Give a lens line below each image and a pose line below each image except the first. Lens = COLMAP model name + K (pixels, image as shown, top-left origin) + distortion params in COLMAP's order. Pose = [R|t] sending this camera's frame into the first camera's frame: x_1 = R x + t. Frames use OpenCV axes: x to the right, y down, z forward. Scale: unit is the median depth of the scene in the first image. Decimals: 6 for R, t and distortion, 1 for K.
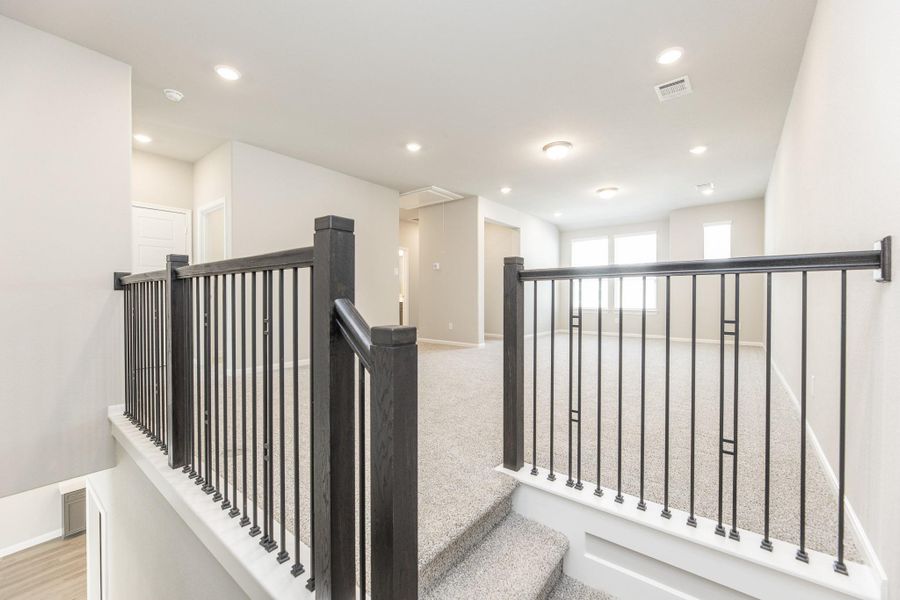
lens RADIAL K [[362.3, 0, 449.4], [0, 362.3, 299.7], [0, 0, 1]] dist [0.001007, 0.000003]
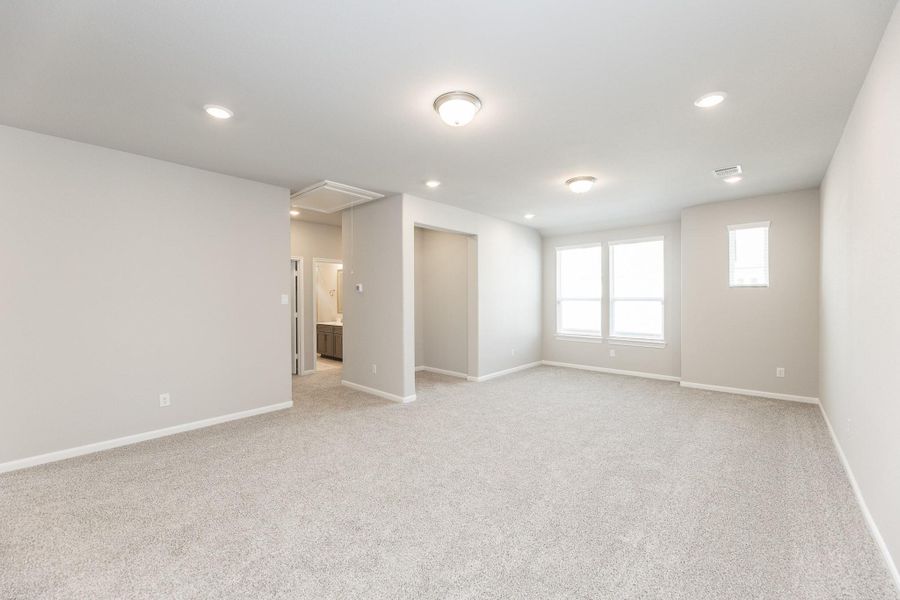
lens RADIAL K [[362.3, 0, 450.8], [0, 362.3, 300.0], [0, 0, 1]] dist [0.001007, 0.000003]
pose [[0.998444, -0.005964, -0.055446, 0.213741], [0.005658, 0.999968, -0.005678, -0.068288], [0.055478, 0.005355, 0.998446, 0.283498]]
